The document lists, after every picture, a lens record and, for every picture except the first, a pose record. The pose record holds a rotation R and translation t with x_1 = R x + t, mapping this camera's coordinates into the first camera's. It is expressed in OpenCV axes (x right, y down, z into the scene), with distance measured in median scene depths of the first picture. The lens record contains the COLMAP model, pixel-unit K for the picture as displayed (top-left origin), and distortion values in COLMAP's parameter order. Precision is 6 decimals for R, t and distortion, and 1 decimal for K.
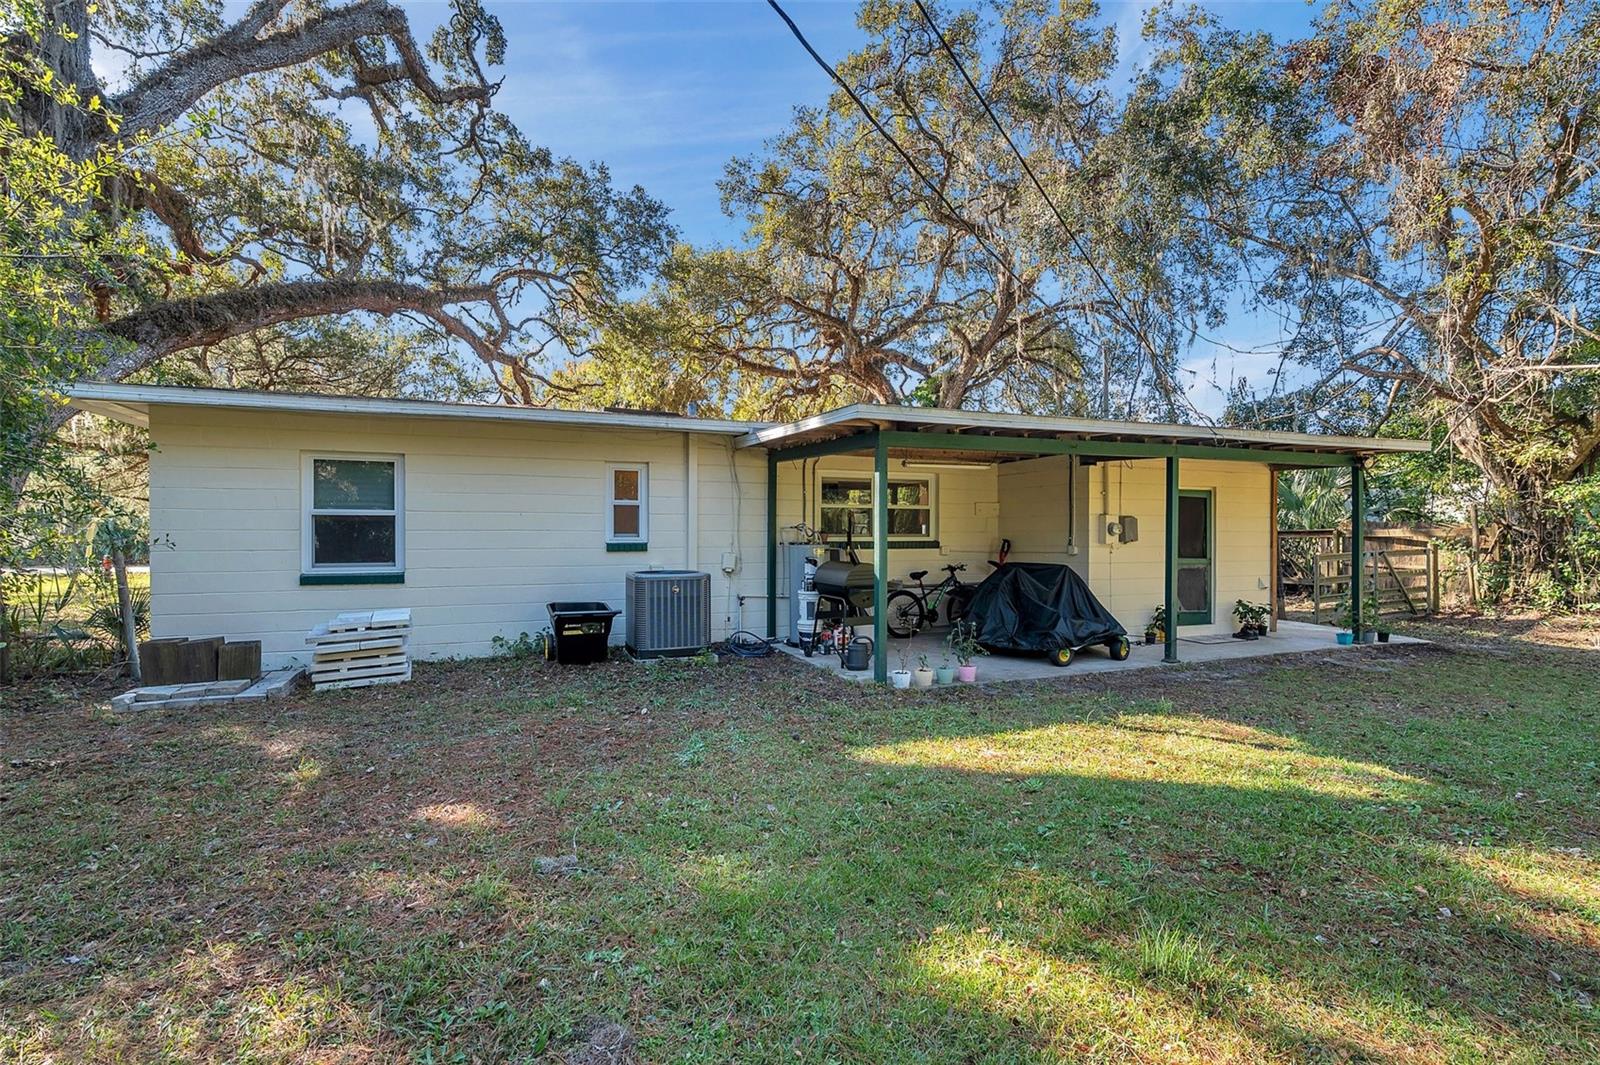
lens RADIAL K [[737.9, 0, 800.0], [0, 737.9, 532.5], [0, 0, 1]] dist [-0.000512, -0.000086]
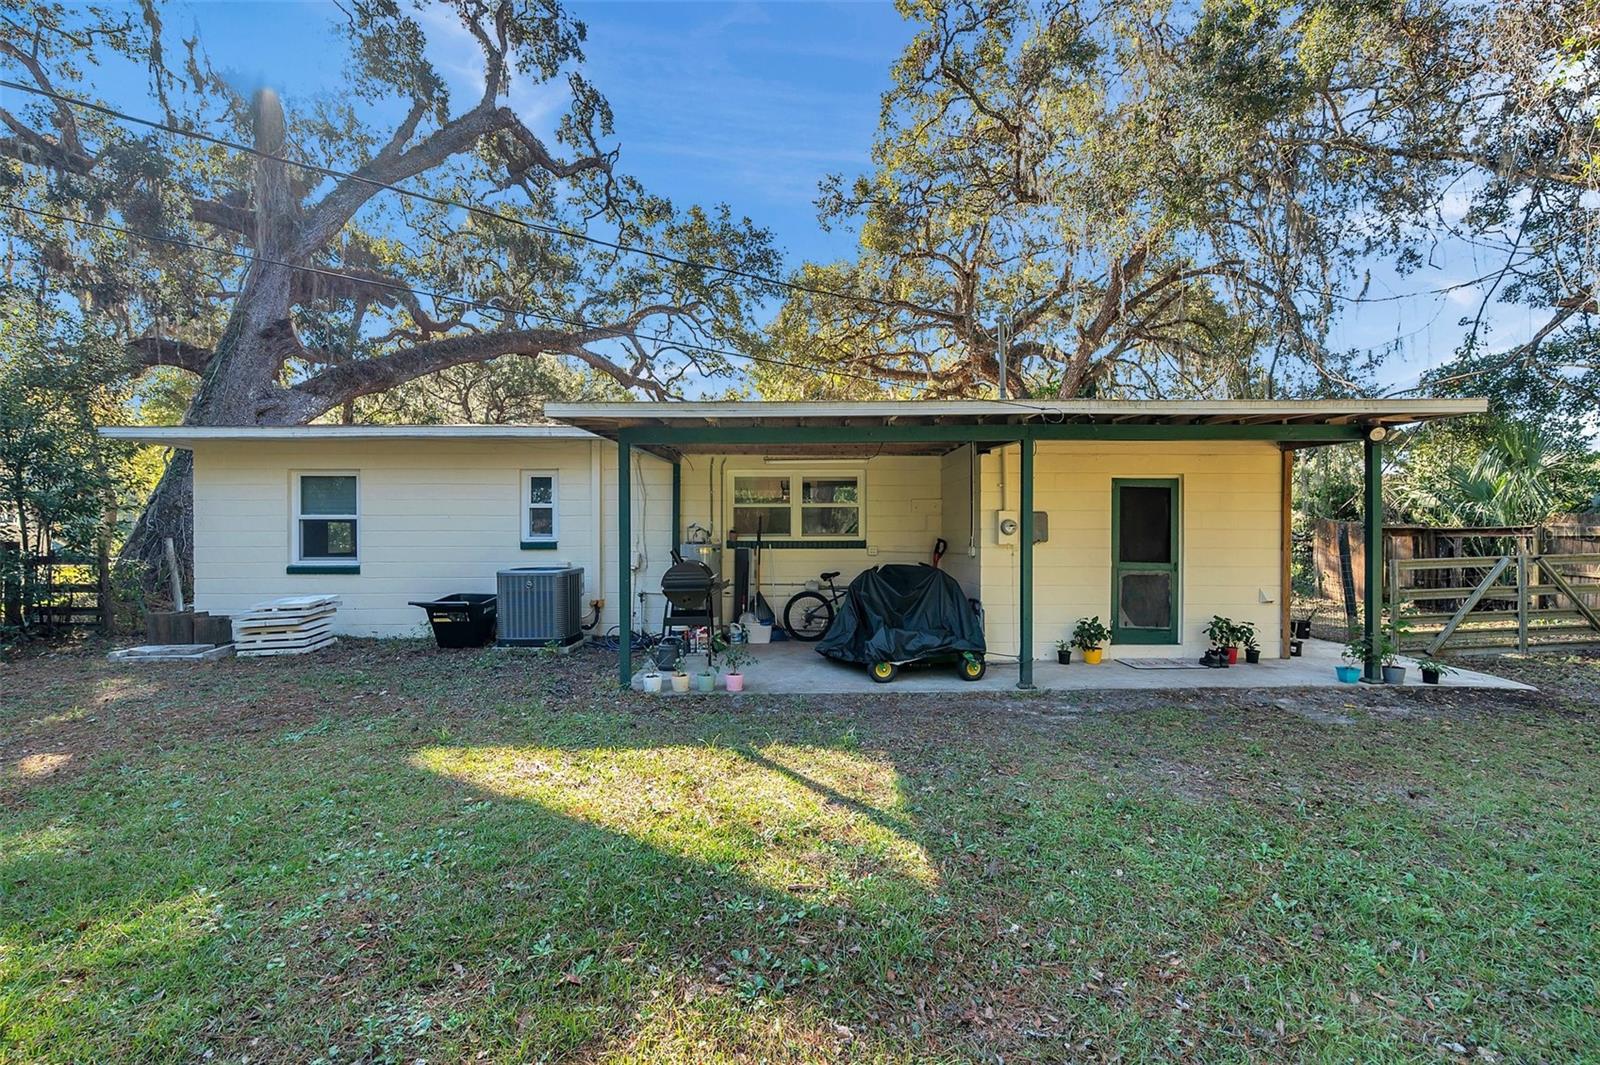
lens RADIAL K [[682.4, 0, 800.0], [0, 682.4, 532.5], [0, 0, 1]] dist [-0.002382, 0.000001]
pose [[0.933222, -0.001834, -0.359295, 0.449504], [0.002264, 0.999997, 0.000775, -0.000084], [0.359292, -0.001536, 0.933224, 0.159626]]
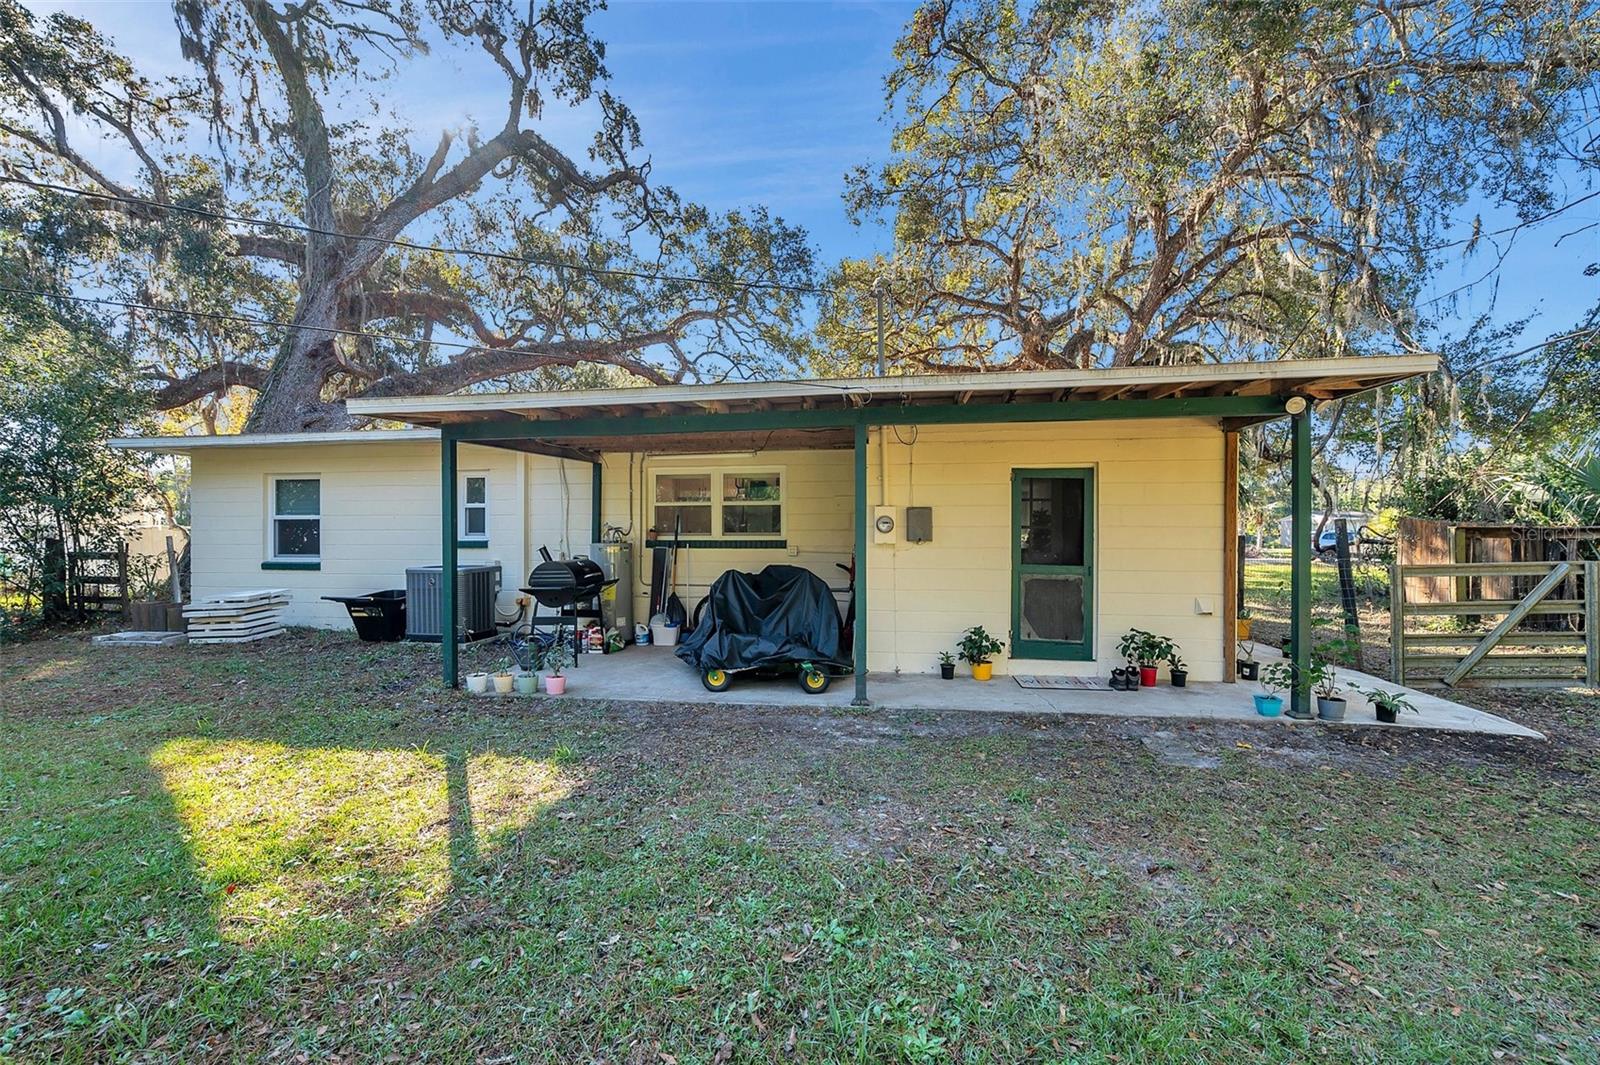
lens RADIAL K [[675.4, 0, 800.0], [0, 675.4, 532.5], [0, 0, 1]] dist [-0.000570, 0.000059]
pose [[0.856700, -0.003559, -0.515802, 0.663624], [0.001349, 0.999988, -0.004659, 0.006176], [0.515813, 0.003296, 0.856695, 0.323581]]
